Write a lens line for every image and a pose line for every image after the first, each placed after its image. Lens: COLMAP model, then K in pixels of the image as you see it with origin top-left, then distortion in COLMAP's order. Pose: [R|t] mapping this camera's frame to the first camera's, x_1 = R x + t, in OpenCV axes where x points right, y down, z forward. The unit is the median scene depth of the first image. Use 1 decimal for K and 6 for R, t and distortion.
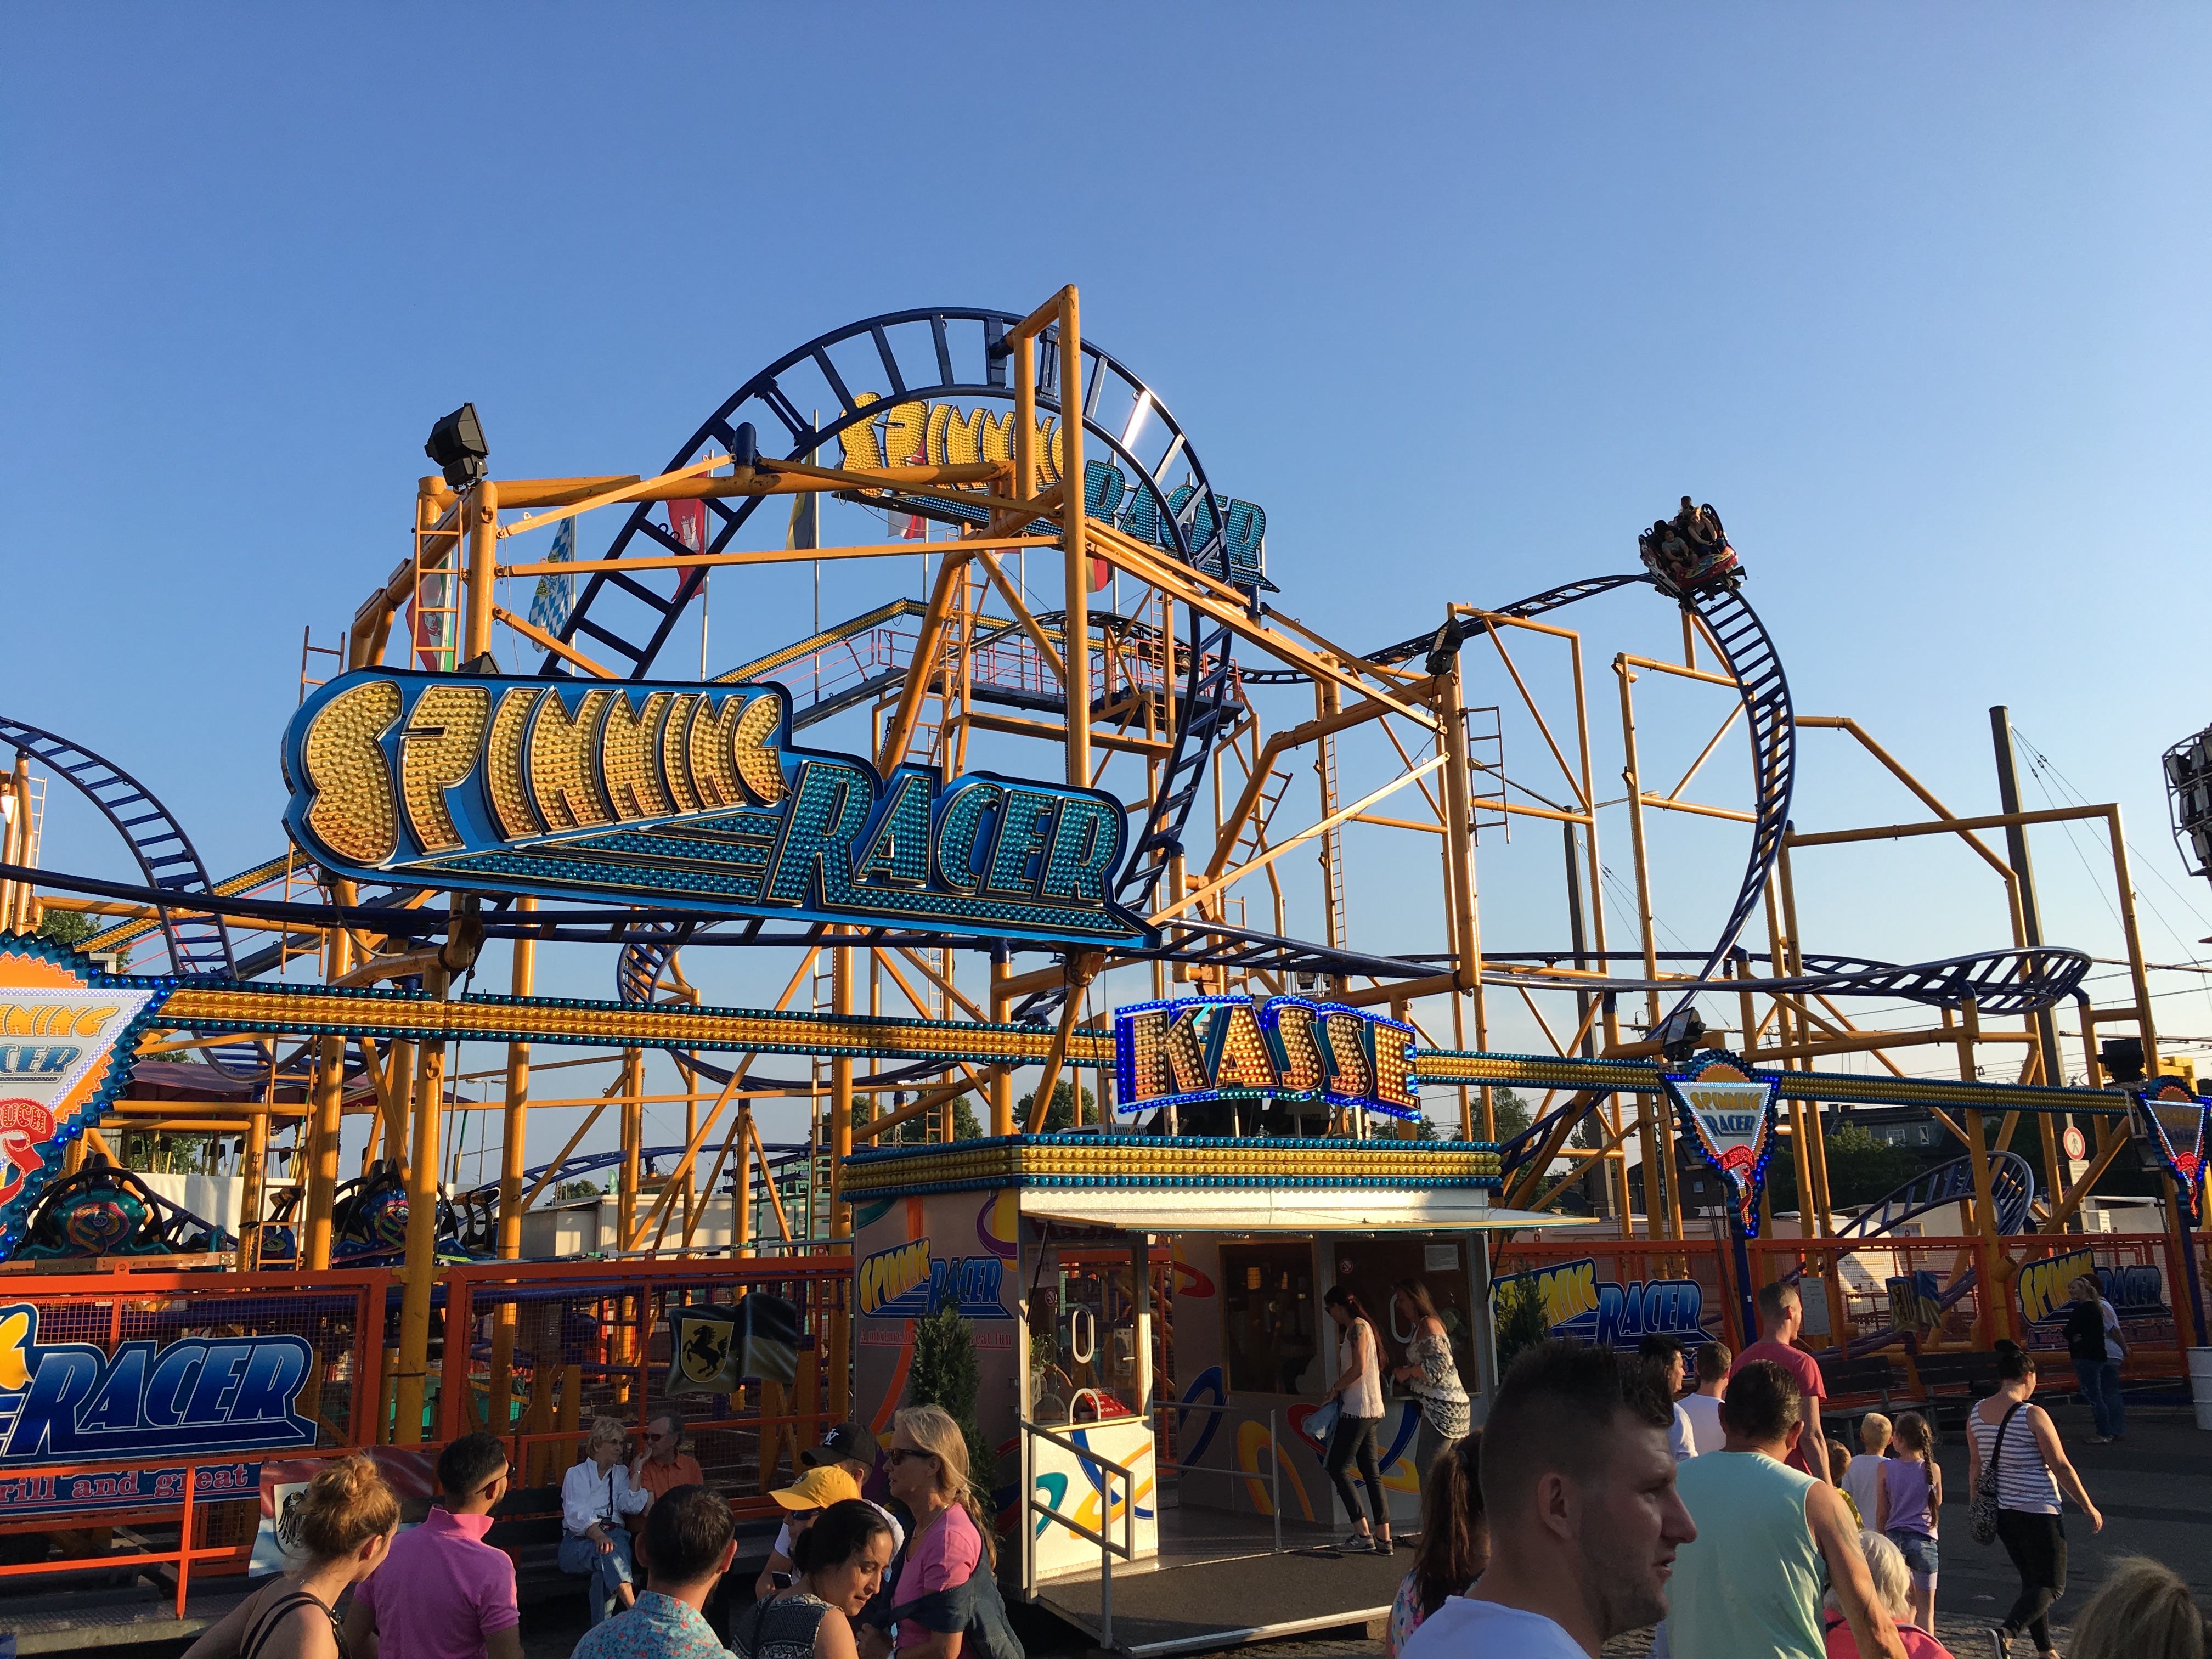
lens RADIAL K [[1868.0, 0, 1106.0], [0, 1868.0, 829.5], [0, 0, 1]] dist [0.078992, -0.125788]
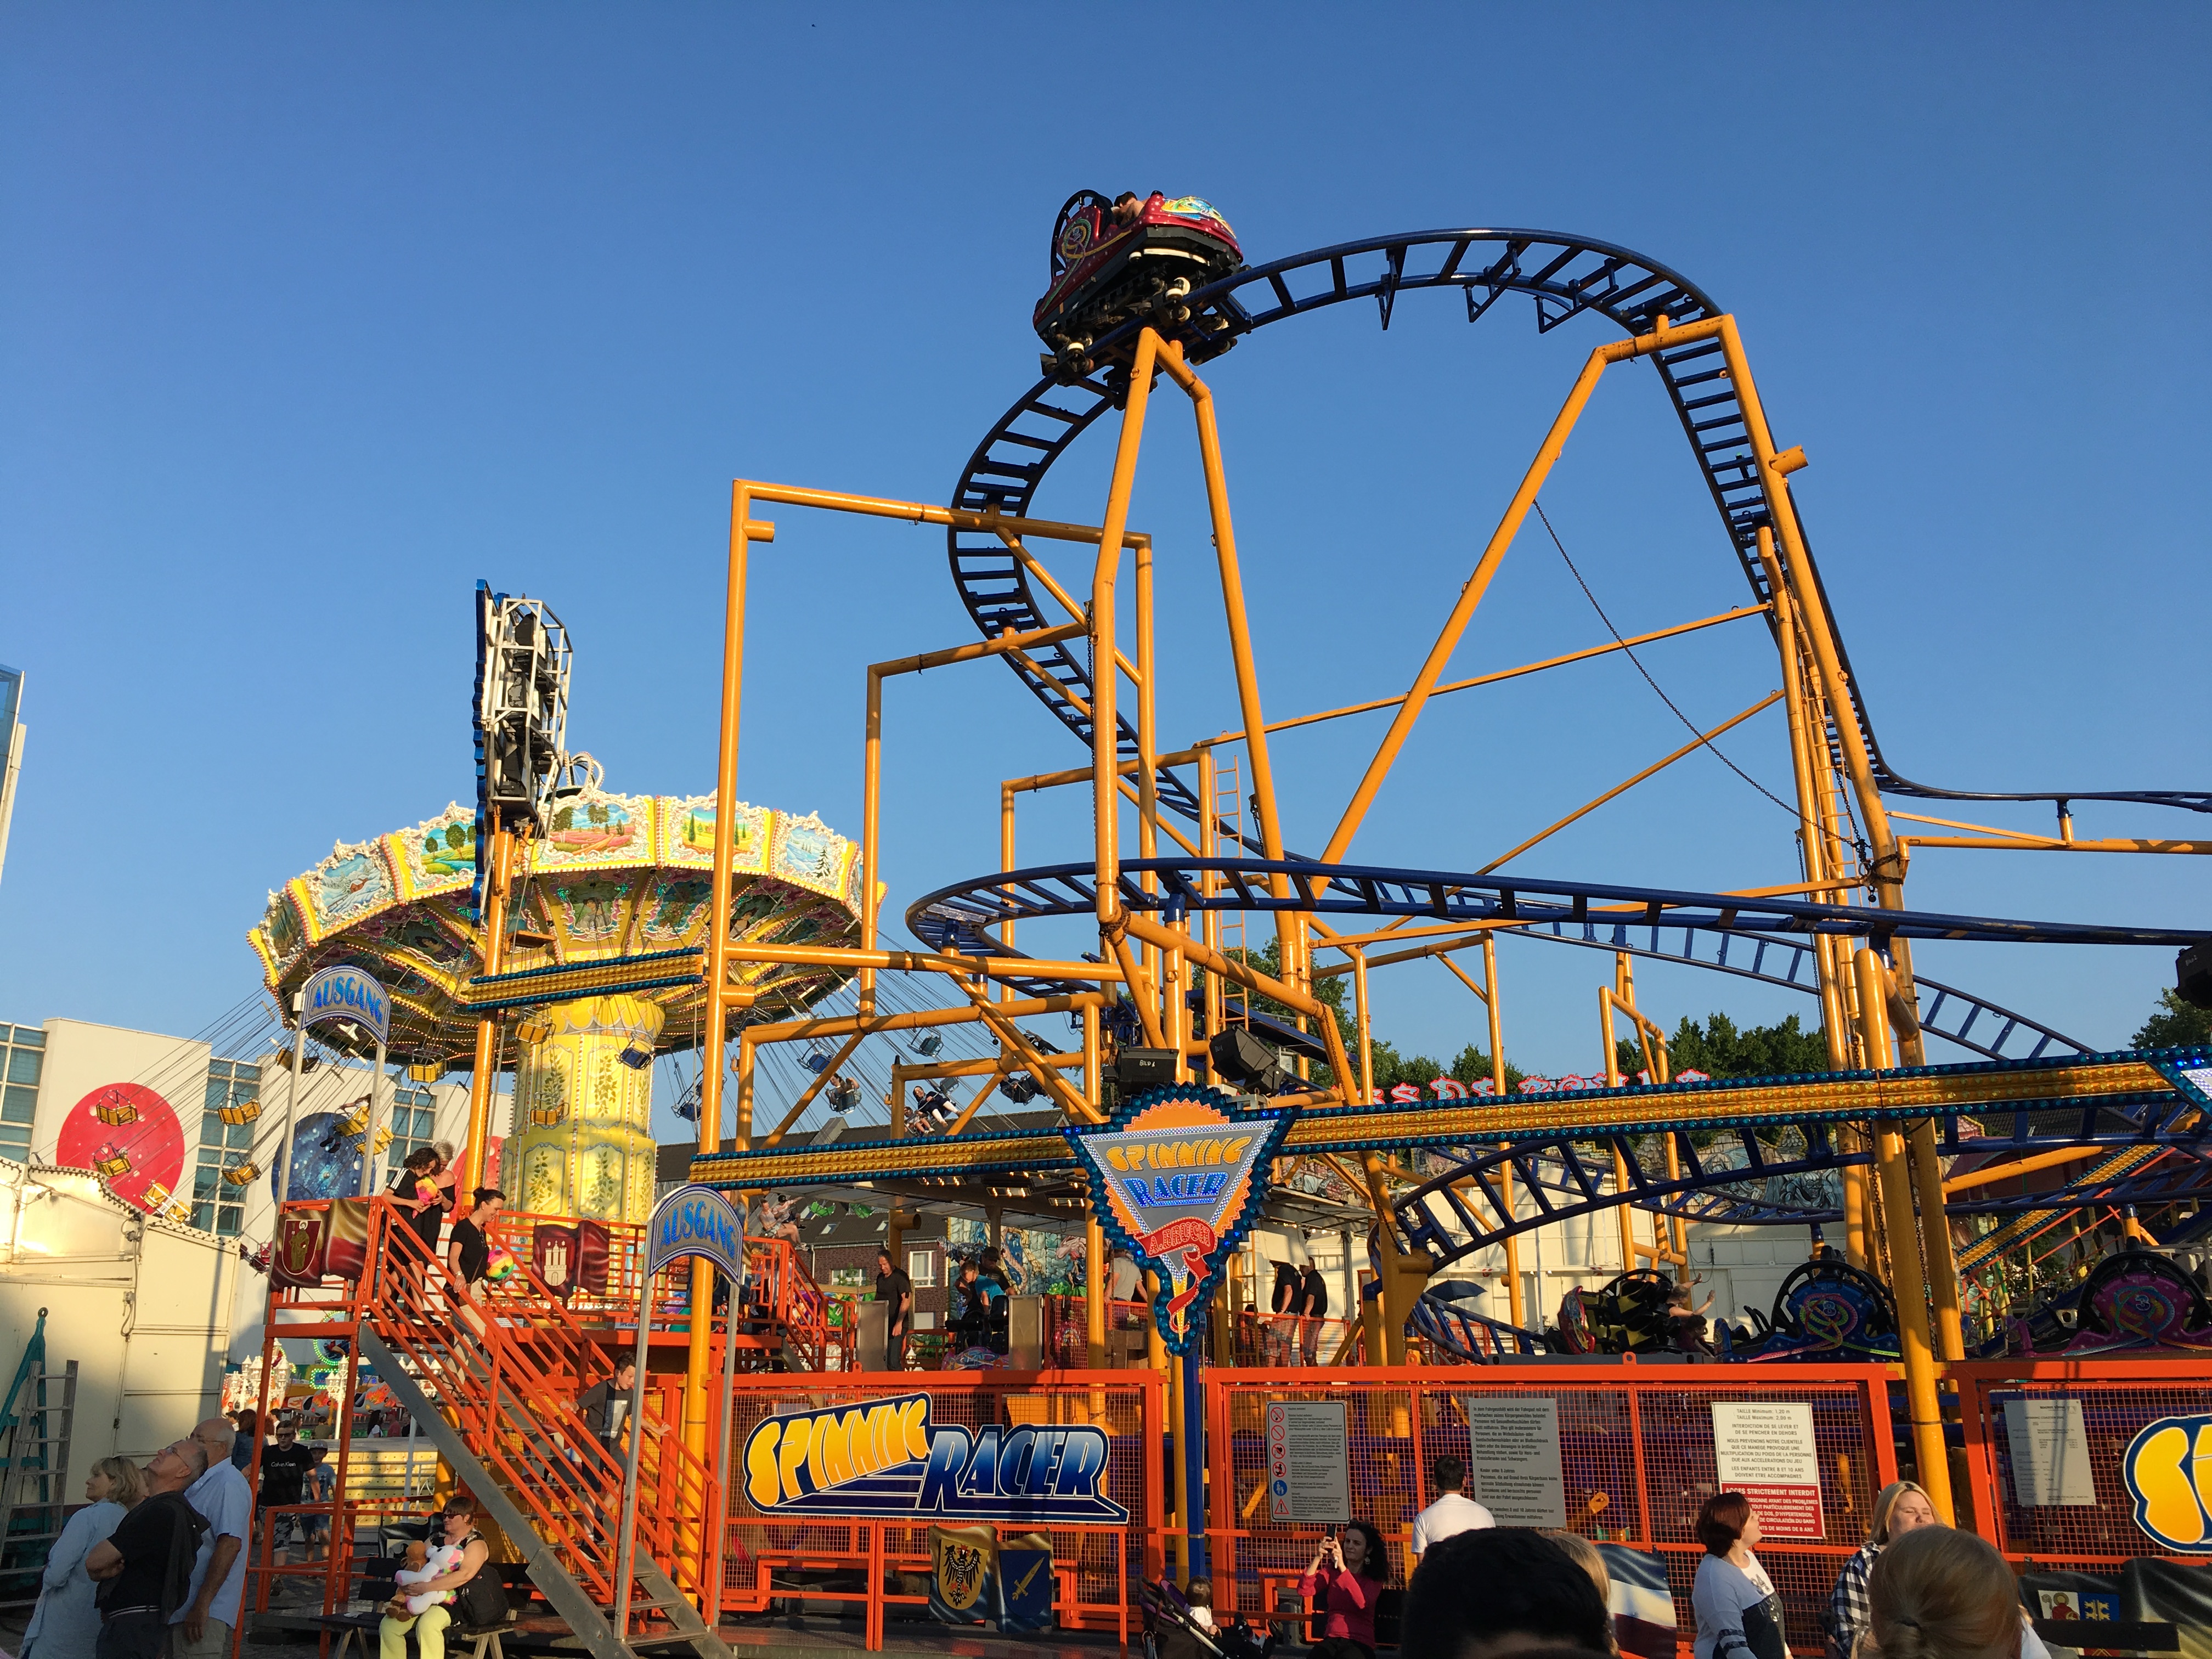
lens RADIAL K [[1868.0, 0, 1106.0], [0, 1868.0, 829.5], [0, 0, 1]] dist [0.078992, -0.125788]
pose [[0.516255, -0.220518, -0.827558, 0.631667], [0.186136, 0.972075, -0.142910, 0.078307], [0.835963, -0.080260, 0.542885, 0.410552]]
